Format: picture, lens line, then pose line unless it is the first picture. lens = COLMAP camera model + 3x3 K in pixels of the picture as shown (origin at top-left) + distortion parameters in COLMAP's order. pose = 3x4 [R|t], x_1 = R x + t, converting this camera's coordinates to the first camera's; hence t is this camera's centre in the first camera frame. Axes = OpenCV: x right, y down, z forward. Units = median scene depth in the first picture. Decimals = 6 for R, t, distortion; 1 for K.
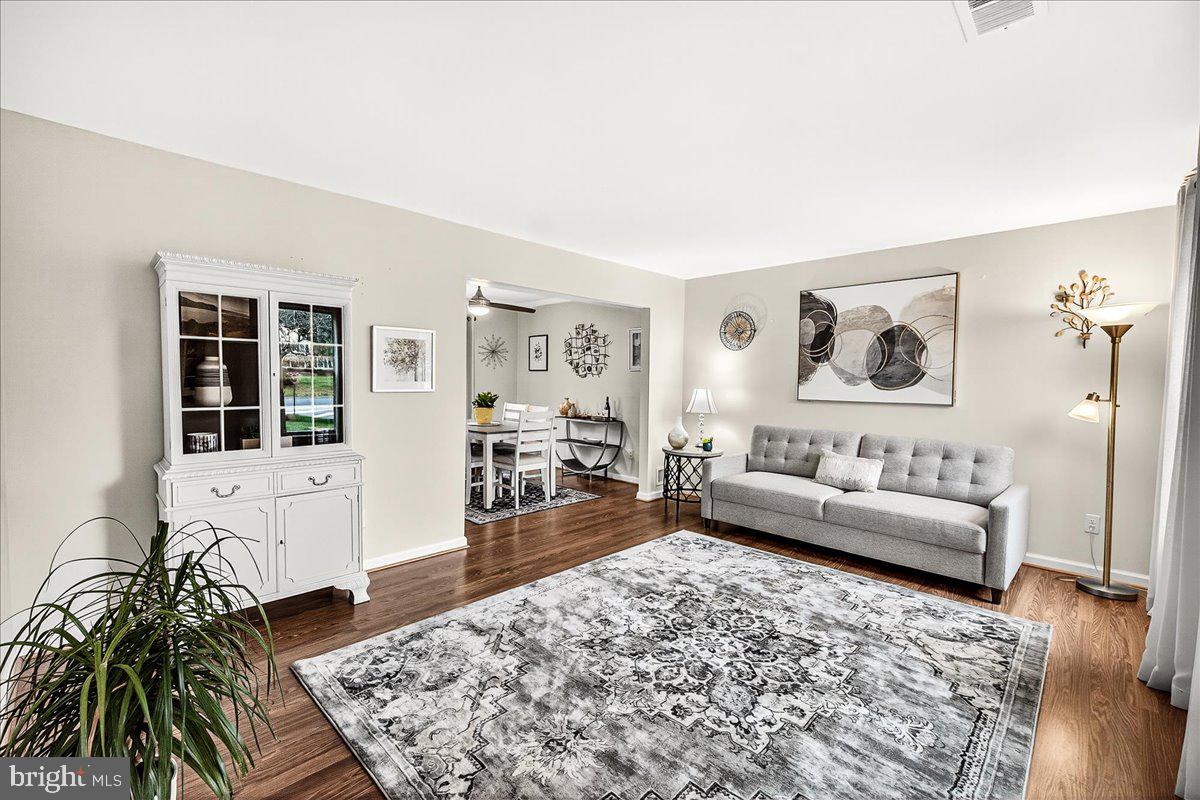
lens RADIAL K [[514.9, 0, 592.2], [0, 514.9, 391.9], [0, 0, 1]] dist [-0.001305, 0.000152]
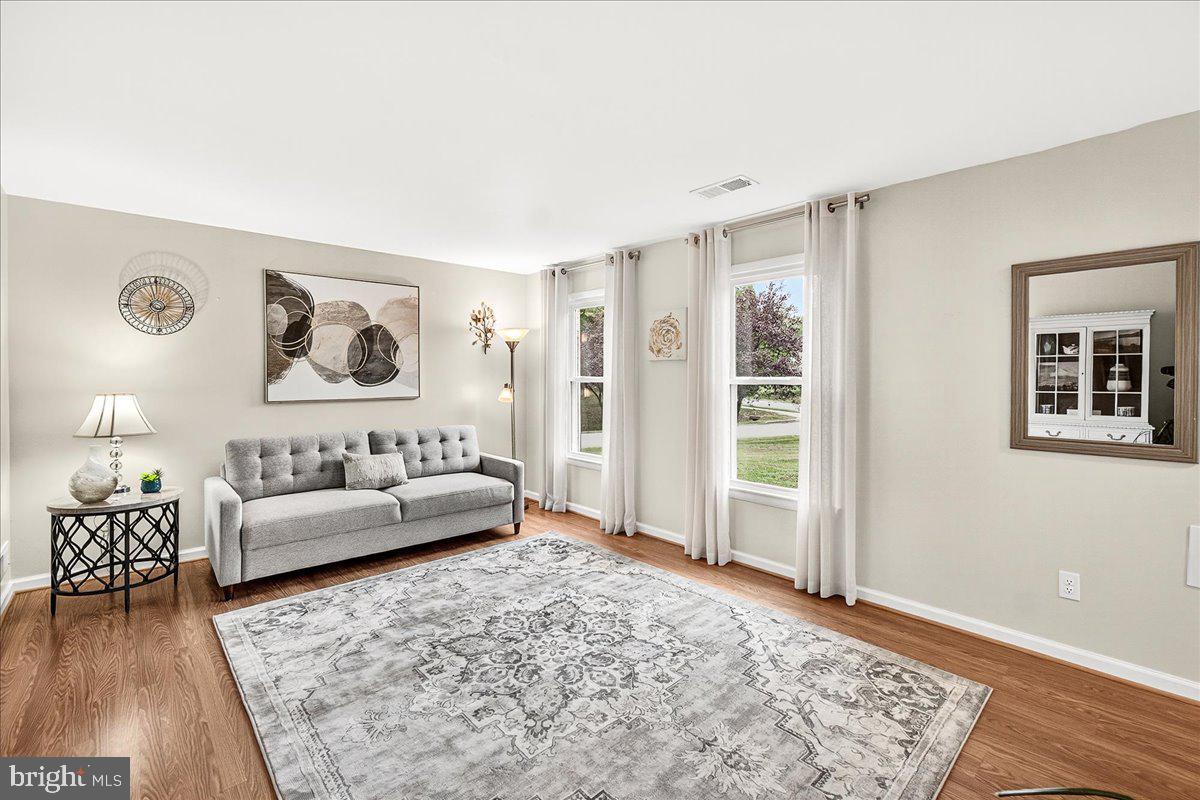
lens RADIAL K [[514.9, 0, 593.6], [0, 514.9, 379.4], [0, 0, 1]] dist [-0.001305, 0.000152]
pose [[0.051858, -0.019525, 0.998464, -0.512443], [0.026051, 0.999495, 0.018192, -0.029275], [-0.998315, 0.025068, 0.052340, 0.585255]]
